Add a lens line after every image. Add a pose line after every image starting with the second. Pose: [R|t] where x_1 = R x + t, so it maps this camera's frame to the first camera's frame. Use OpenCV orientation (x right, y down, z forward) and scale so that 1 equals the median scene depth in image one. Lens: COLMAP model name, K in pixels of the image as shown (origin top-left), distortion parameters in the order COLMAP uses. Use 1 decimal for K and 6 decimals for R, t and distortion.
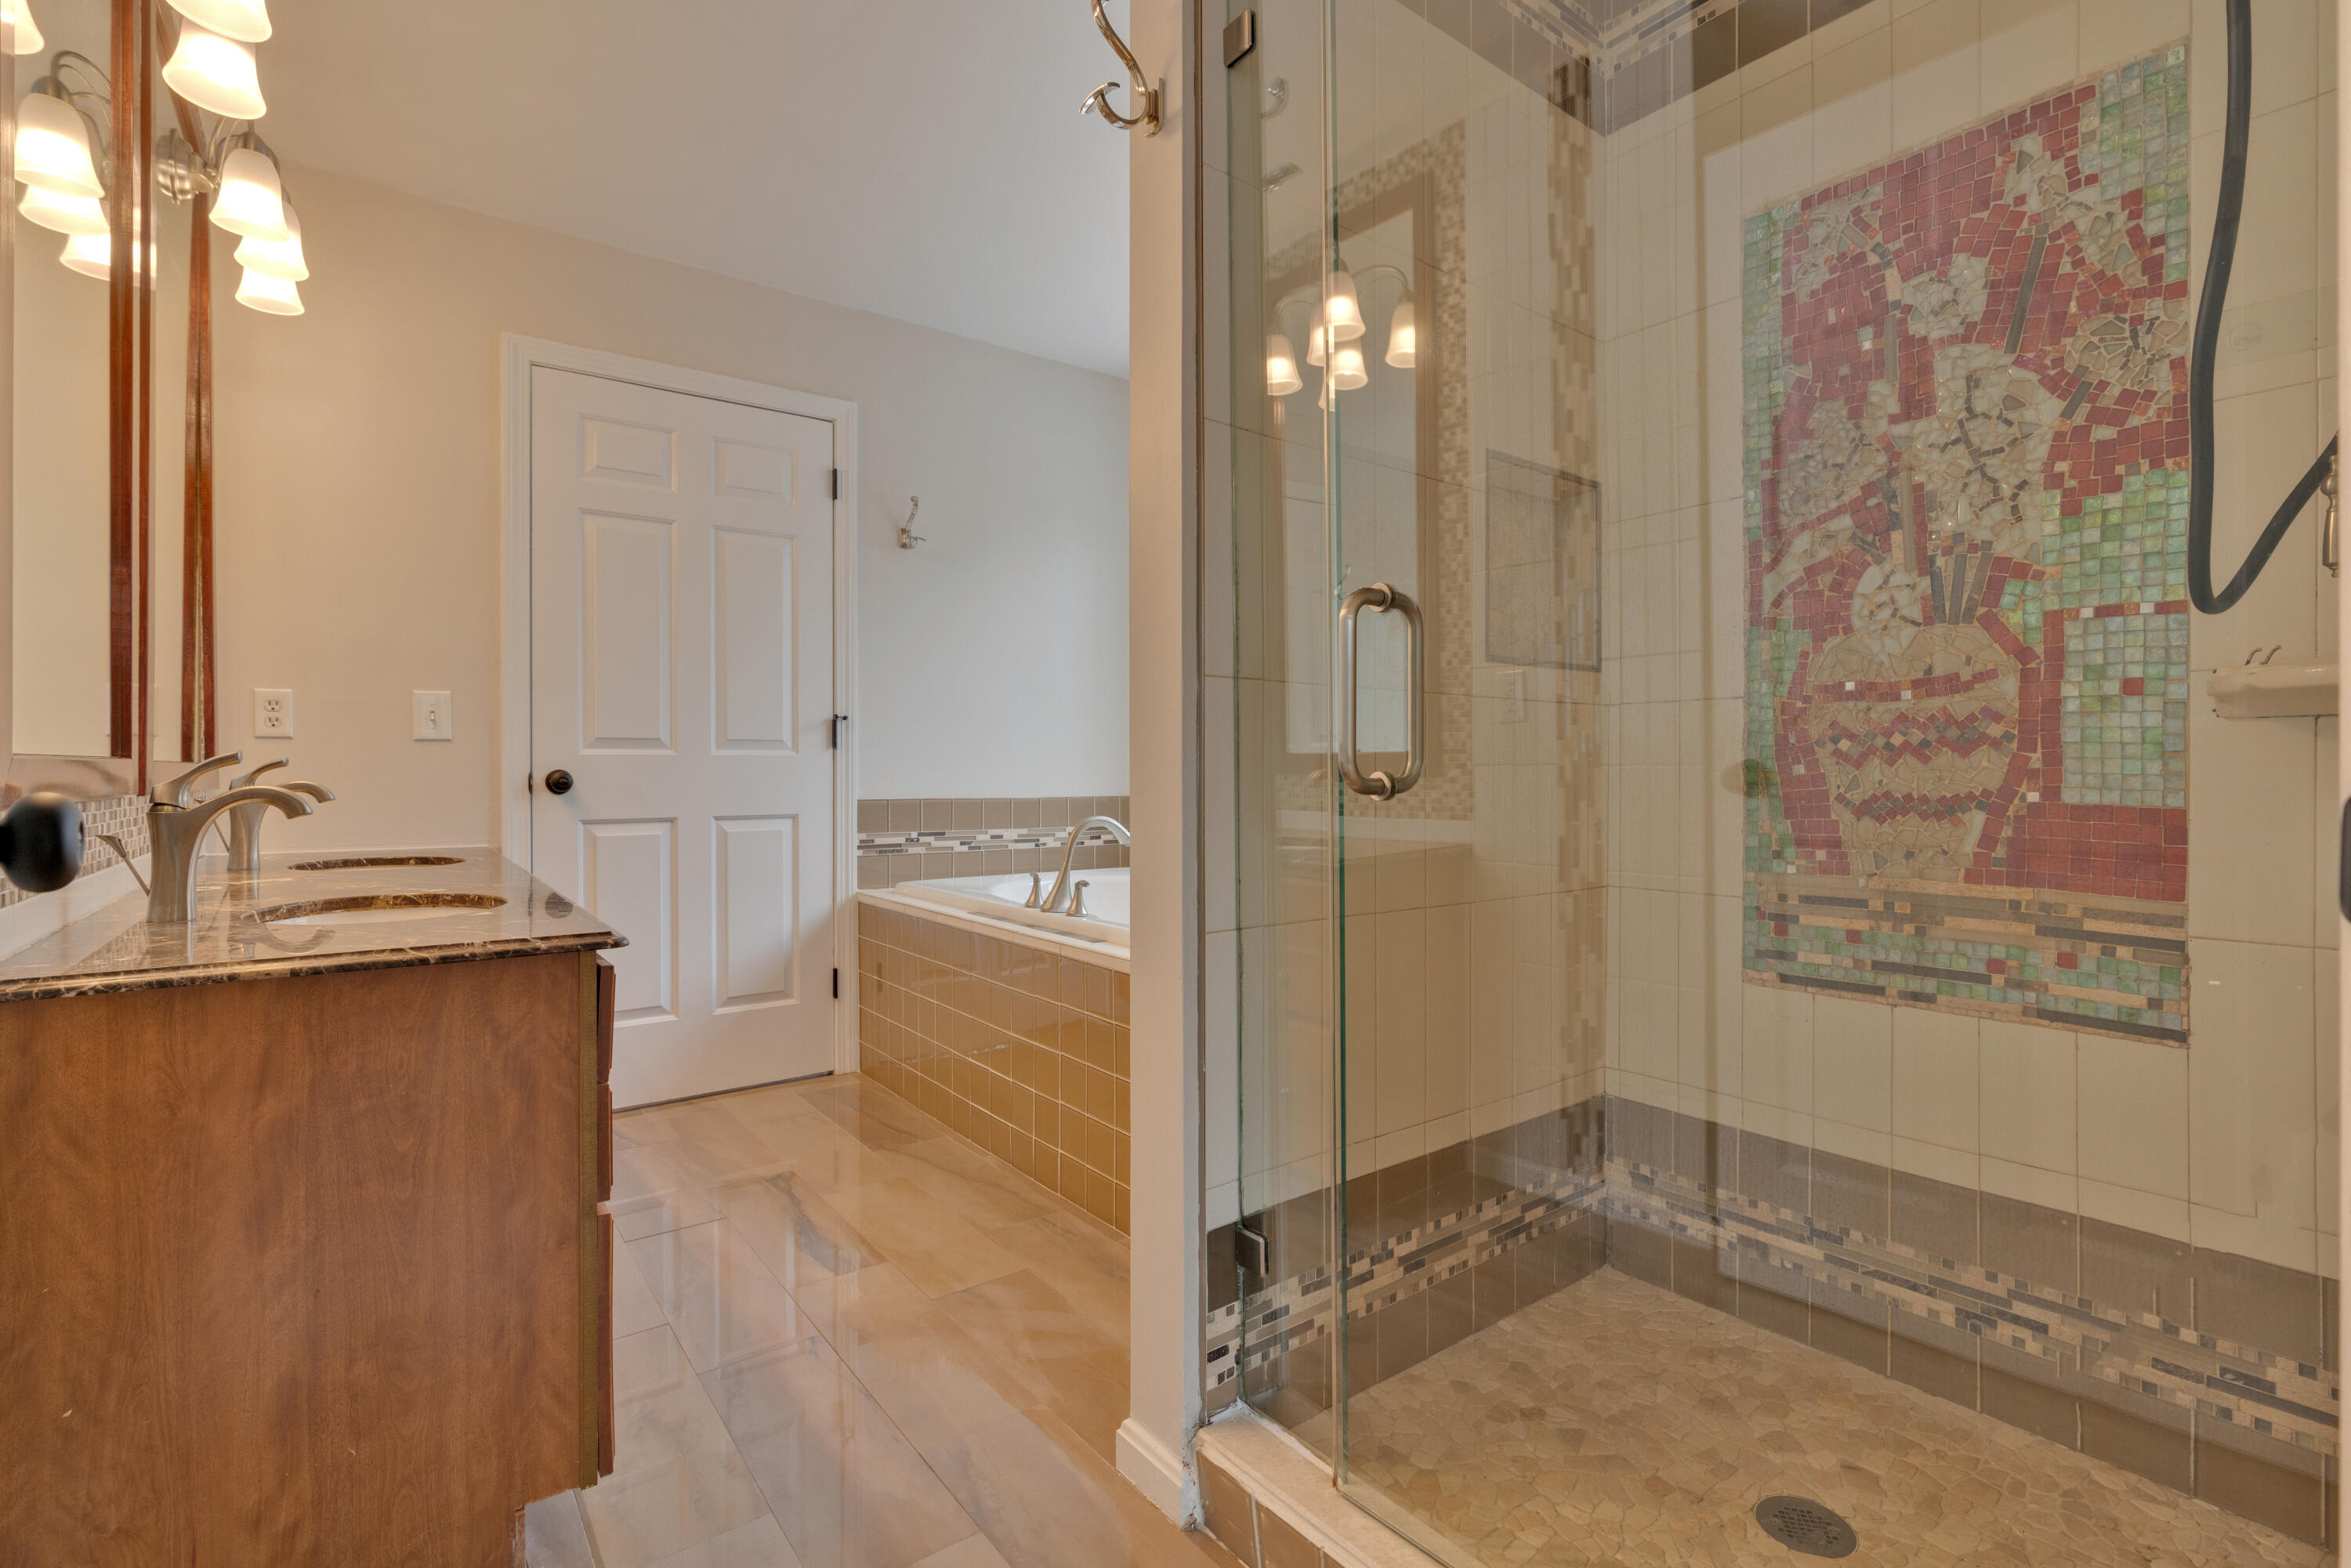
lens RADIAL K [[1058.7, 0, 1177.1], [0, 1058.7, 774.9], [0, 0, 1]] dist [-0.001333, 0.001085]
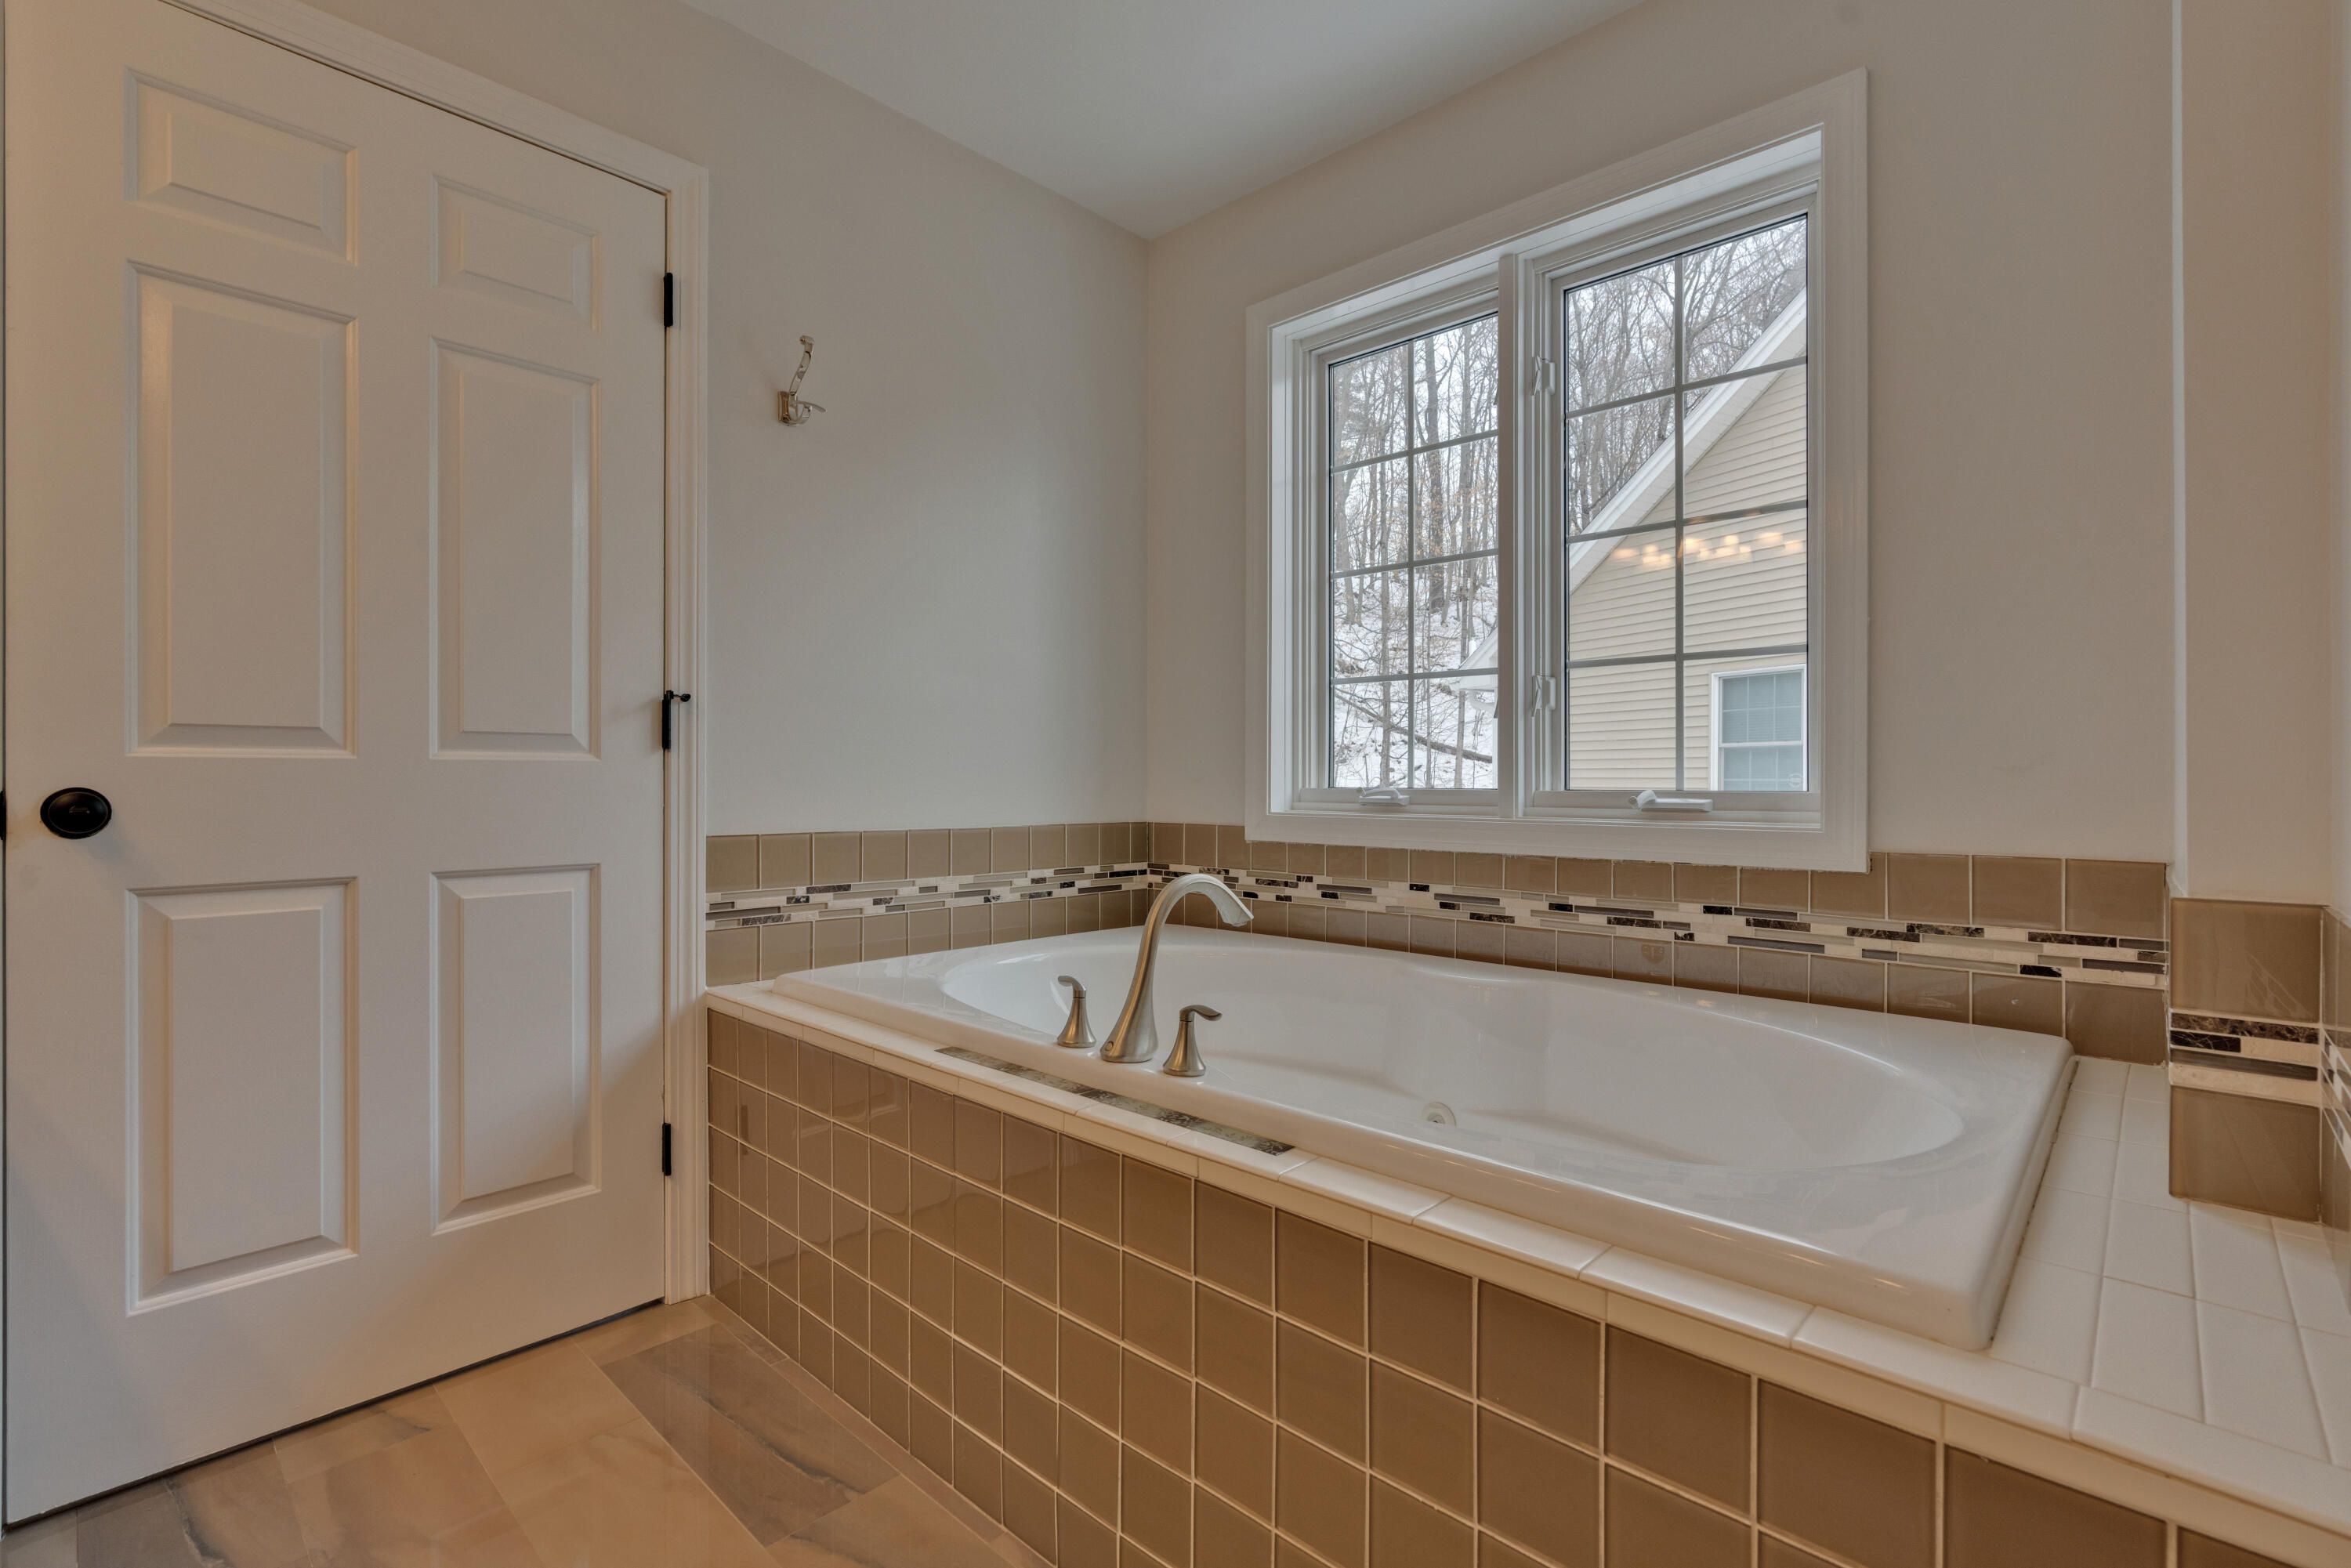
lens RADIAL K [[1058.7, 0, 1177.3], [0, 1058.7, 784.5], [0, 0, 1]] dist [-0.001333, 0.001085]
pose [[0.986563, 0.002581, 0.163363, -0.139932], [-0.002656, 0.999996, 0.000239, -0.006489], [-0.163362, -0.000669, 0.986566, 0.374870]]
